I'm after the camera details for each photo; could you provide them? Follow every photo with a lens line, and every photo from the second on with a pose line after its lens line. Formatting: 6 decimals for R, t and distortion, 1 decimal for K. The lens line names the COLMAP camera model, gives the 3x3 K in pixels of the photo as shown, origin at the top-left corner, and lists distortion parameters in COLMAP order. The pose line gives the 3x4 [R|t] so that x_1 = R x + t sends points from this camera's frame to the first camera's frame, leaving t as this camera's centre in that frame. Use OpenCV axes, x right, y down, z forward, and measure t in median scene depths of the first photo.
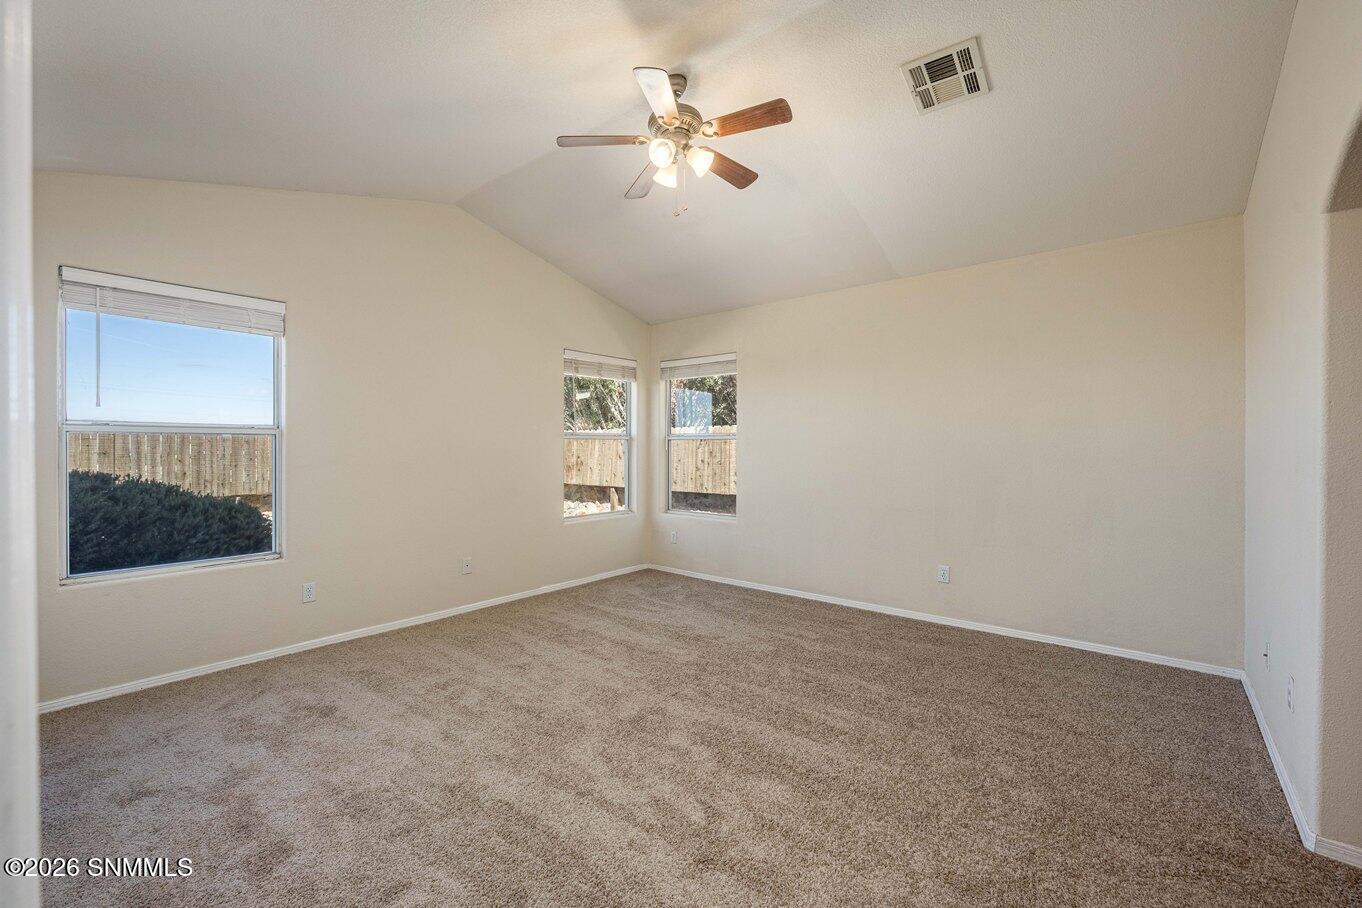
lens RADIAL K [[577.4, 0, 678.6], [0, 577.4, 446.5], [0, 0, 1]] dist [-0.007763, 0.000100]
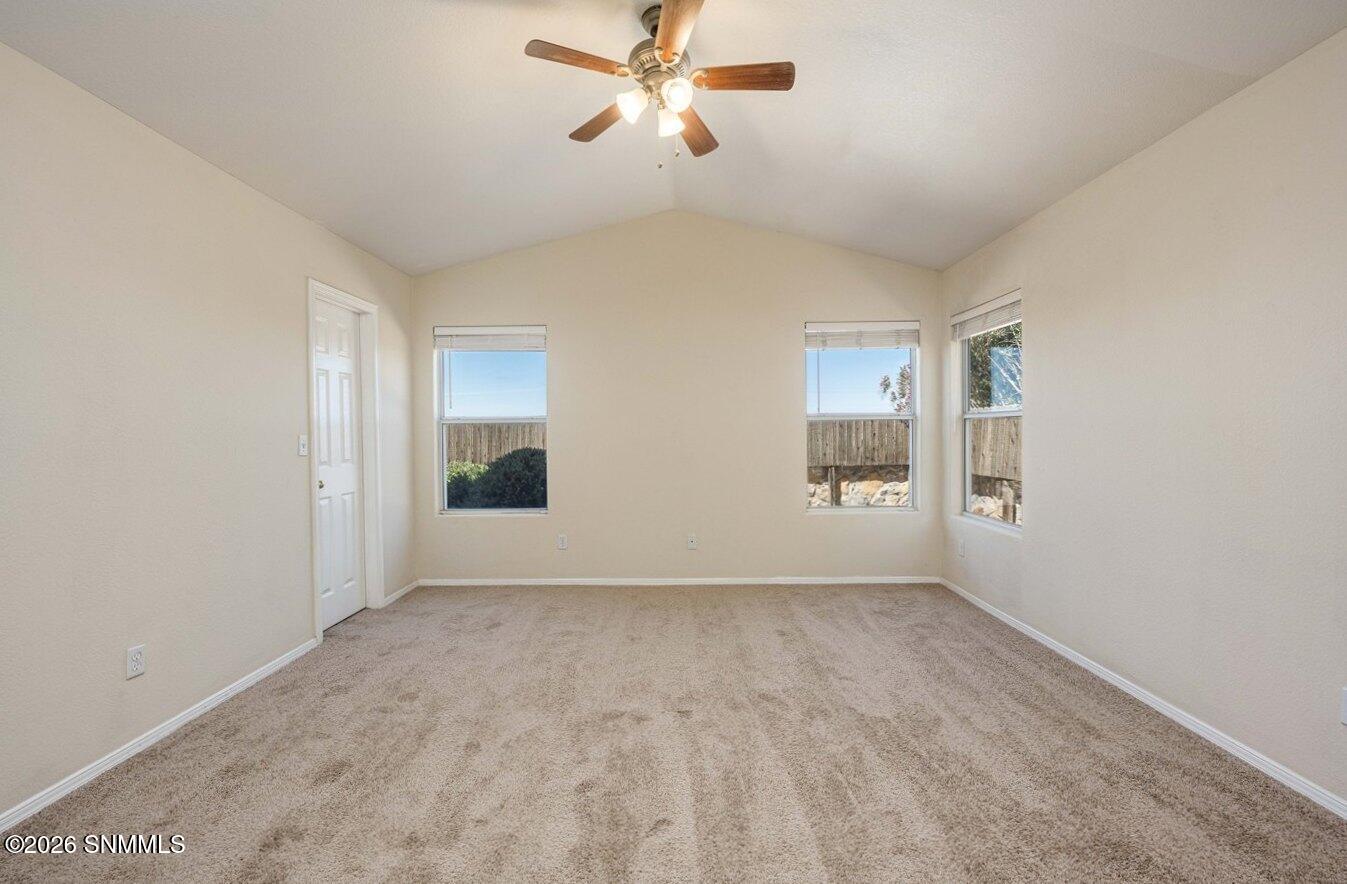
lens RADIAL K [[584.9, 0, 673.5], [0, 584.9, 442.0], [0, 0, 1]] dist [-0.001258, -0.000171]
pose [[0.620190, 0.008021, -0.784411, 0.546198], [0.009210, 0.999804, 0.017505, 0.002403], [0.784398, -0.018081, 0.619994, 0.354697]]
